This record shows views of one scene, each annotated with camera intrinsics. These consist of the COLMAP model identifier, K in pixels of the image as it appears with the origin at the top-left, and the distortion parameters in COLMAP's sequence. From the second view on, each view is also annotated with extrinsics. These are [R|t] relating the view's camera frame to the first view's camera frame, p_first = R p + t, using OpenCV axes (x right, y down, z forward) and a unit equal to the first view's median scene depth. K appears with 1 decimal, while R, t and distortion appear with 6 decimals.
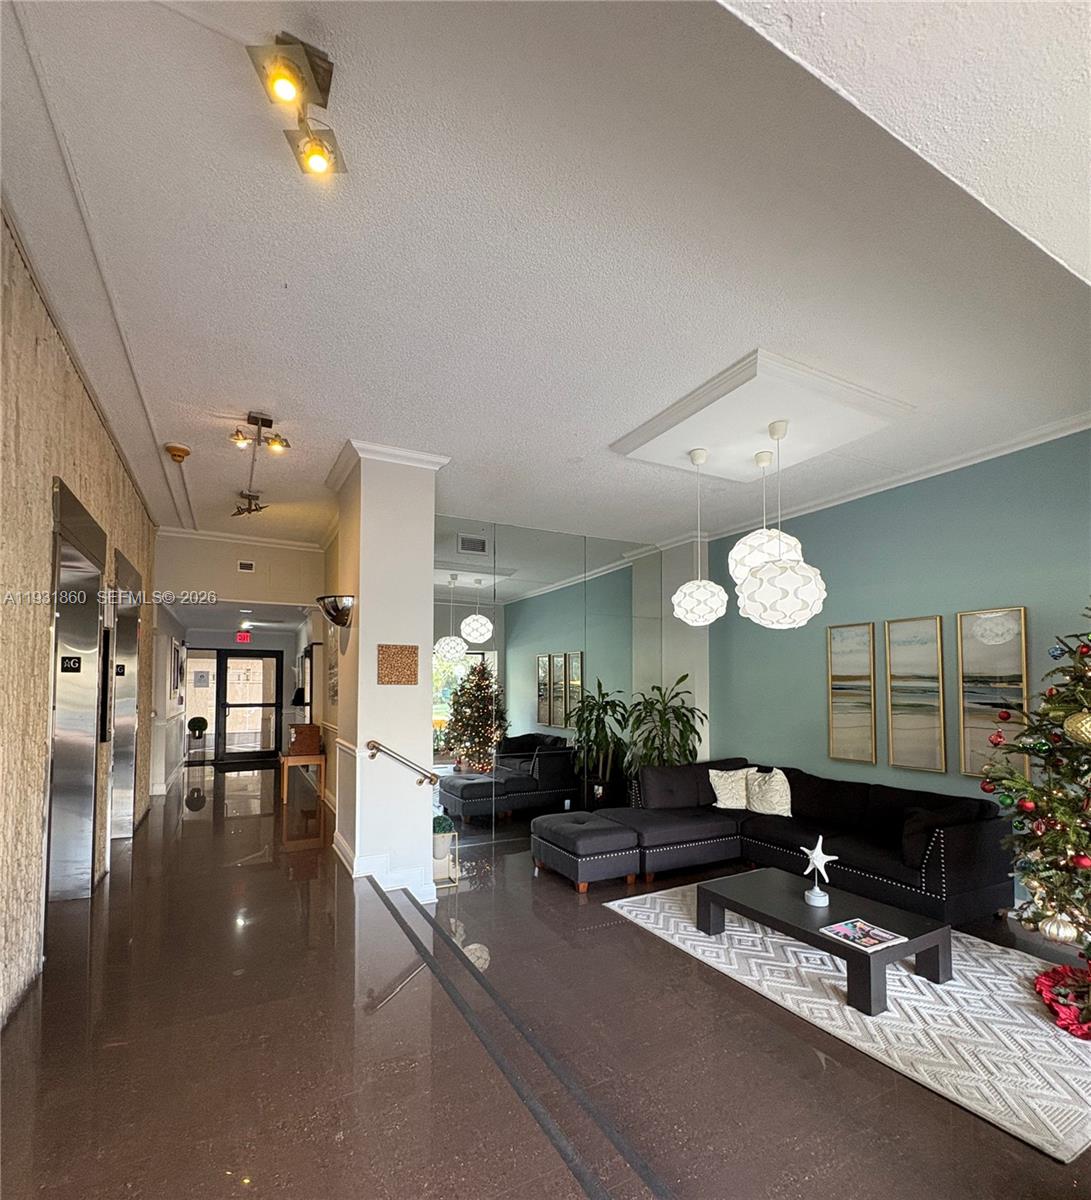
lens RADIAL K [[581.6, 0, 547.7], [0, 581.6, 665.1], [0, 0, 1]] dist [0.005108, -0.001546]
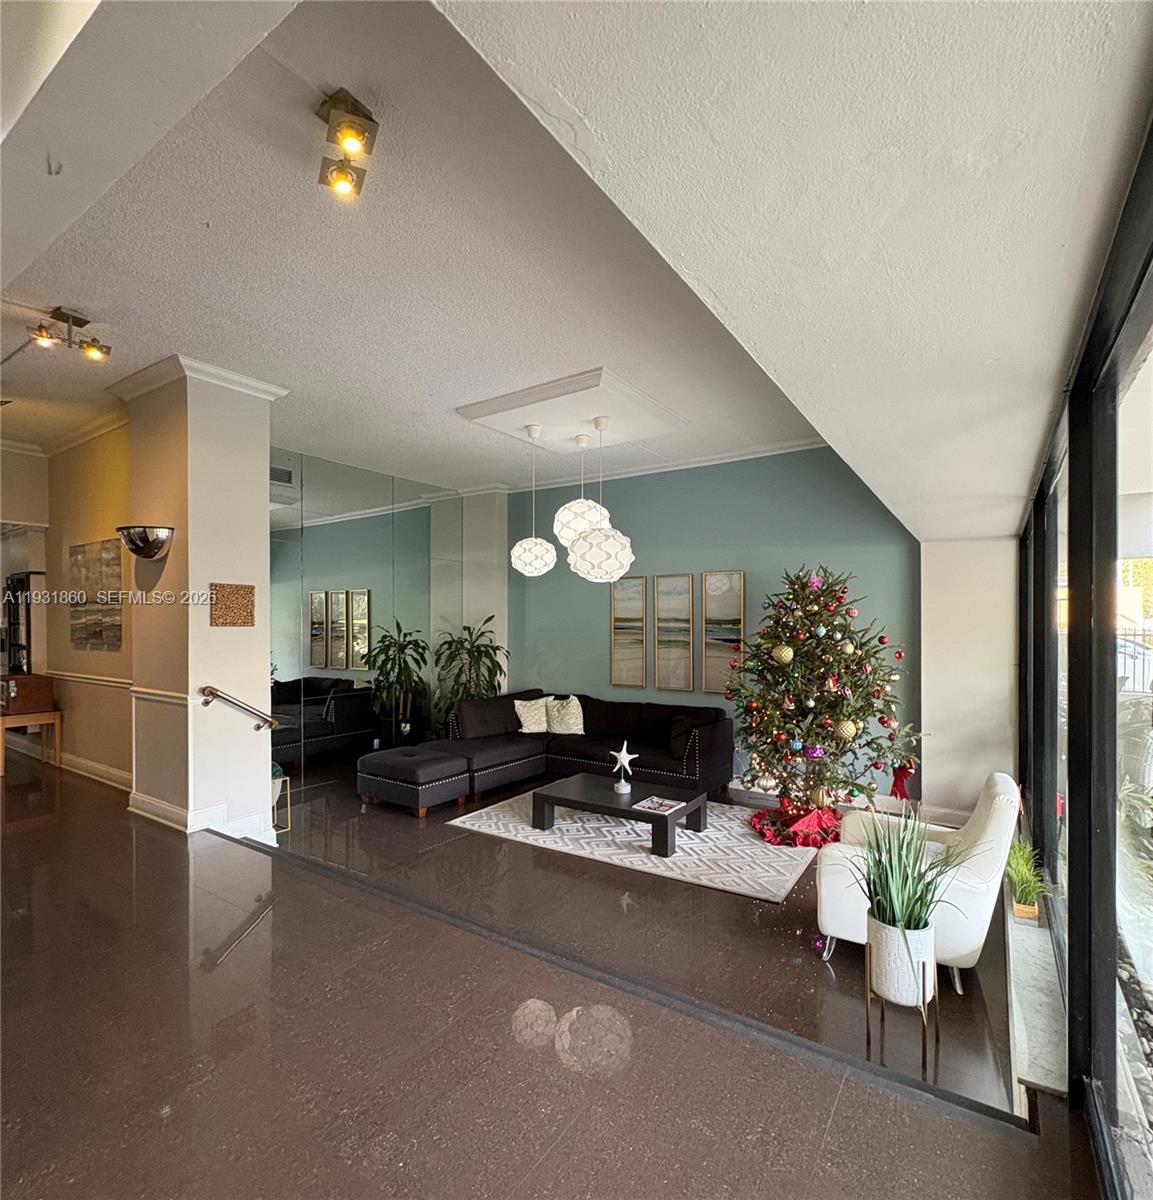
lens RADIAL K [[615.3, 0, 576.9], [0, 615.3, 626.1], [0, 0, 1]] dist [0.000799, 0.000182]
pose [[0.887110, -0.001438, 0.461556, -0.231453], [-0.017480, 0.999173, 0.036710, -0.013682], [-0.461227, -0.040634, 0.886351, -0.147337]]
